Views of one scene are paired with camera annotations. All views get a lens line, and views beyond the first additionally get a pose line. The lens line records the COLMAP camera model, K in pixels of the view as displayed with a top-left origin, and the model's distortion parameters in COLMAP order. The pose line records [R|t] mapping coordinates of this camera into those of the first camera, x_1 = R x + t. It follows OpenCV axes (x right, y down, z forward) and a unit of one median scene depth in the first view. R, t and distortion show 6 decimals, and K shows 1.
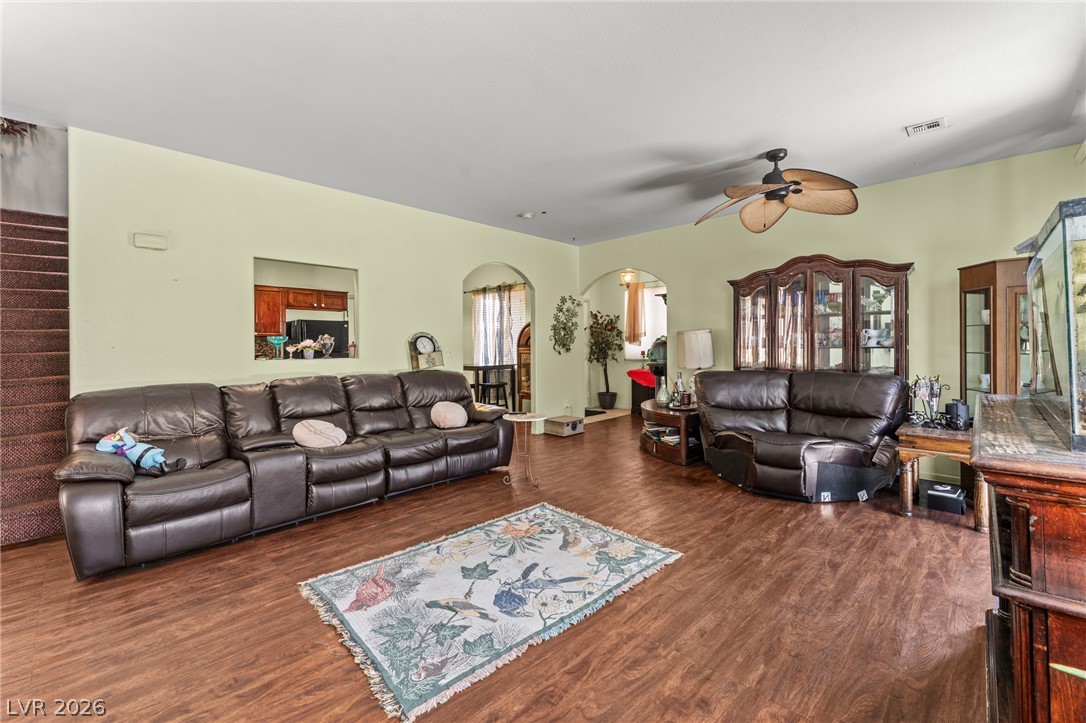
lens RADIAL K [[449.7, 0, 542.4], [0, 449.7, 344.4], [0, 0, 1]] dist [-0.000276, 0.000180]
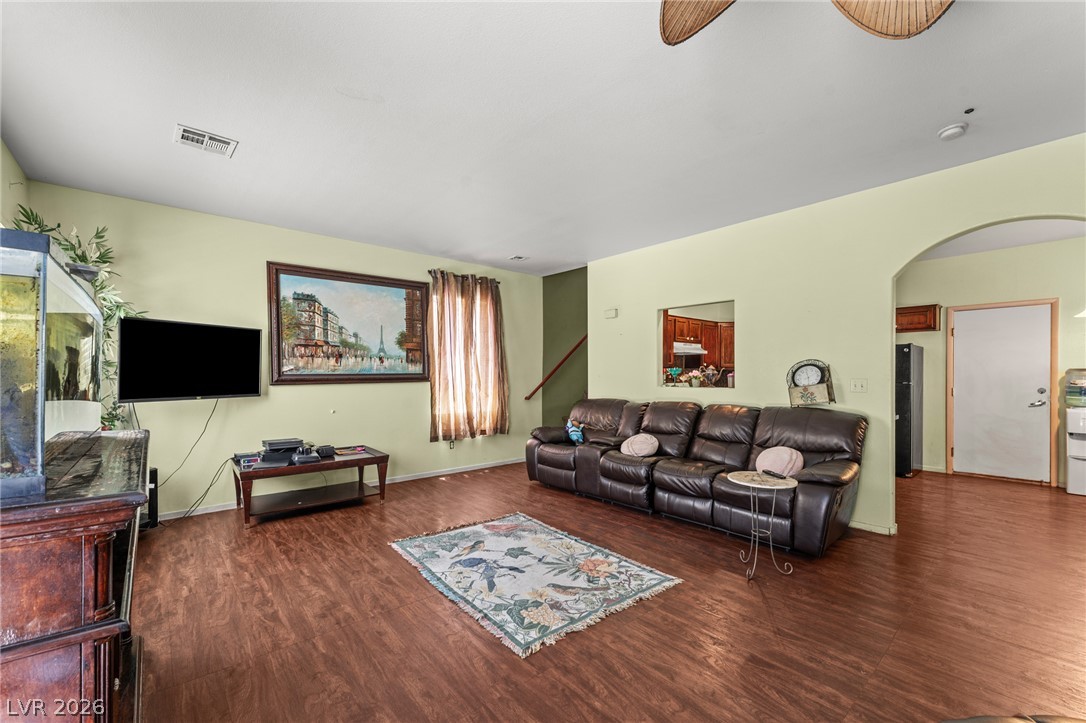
lens RADIAL K [[449.7, 0, 539.4], [0, 449.7, 372.2], [0, 0, 1]] dist [-0.000276, 0.000180]
pose [[-0.081193, 0.002817, -0.996694, 1.014842], [0.000779, 0.999996, 0.002763, -0.014706], [0.996698, -0.000552, -0.081195, 1.040988]]
